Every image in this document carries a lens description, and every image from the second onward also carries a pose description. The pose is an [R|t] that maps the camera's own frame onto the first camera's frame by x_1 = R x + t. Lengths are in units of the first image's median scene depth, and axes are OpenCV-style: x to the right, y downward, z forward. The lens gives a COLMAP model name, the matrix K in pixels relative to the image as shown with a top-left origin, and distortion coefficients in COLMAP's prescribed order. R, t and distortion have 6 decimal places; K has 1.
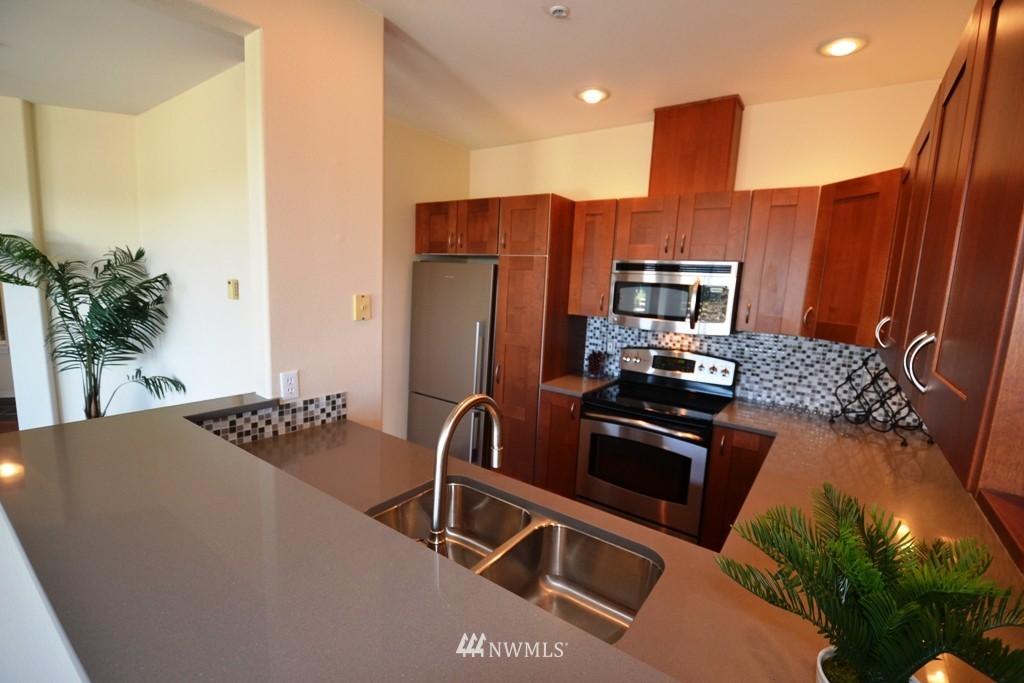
lens RADIAL K [[460.1, 0, 512.6], [0, 460.1, 345.4], [0, 0, 1]] dist [-0.008050, -0.002226]
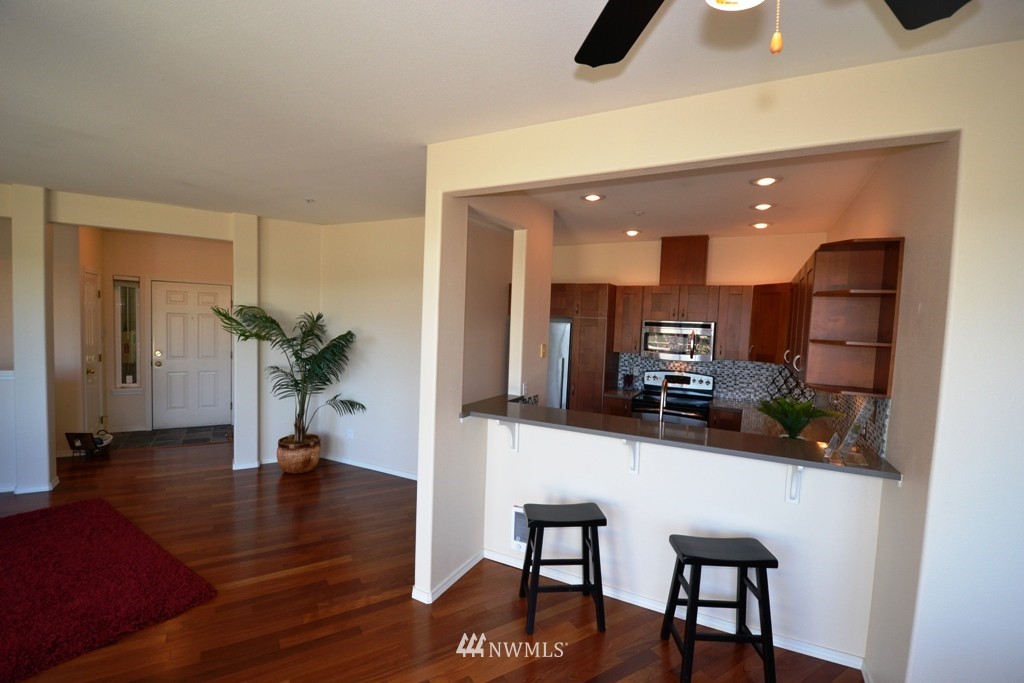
lens RADIAL K [[460.1, 0, 509.9], [0, 460.1, 341.7], [0, 0, 1]] dist [-0.008050, -0.002226]
pose [[0.990477, -0.019006, 0.136358, -0.530700], [0.031294, 0.995581, -0.088544, 0.034525], [-0.134073, 0.091968, 0.986695, -0.658072]]
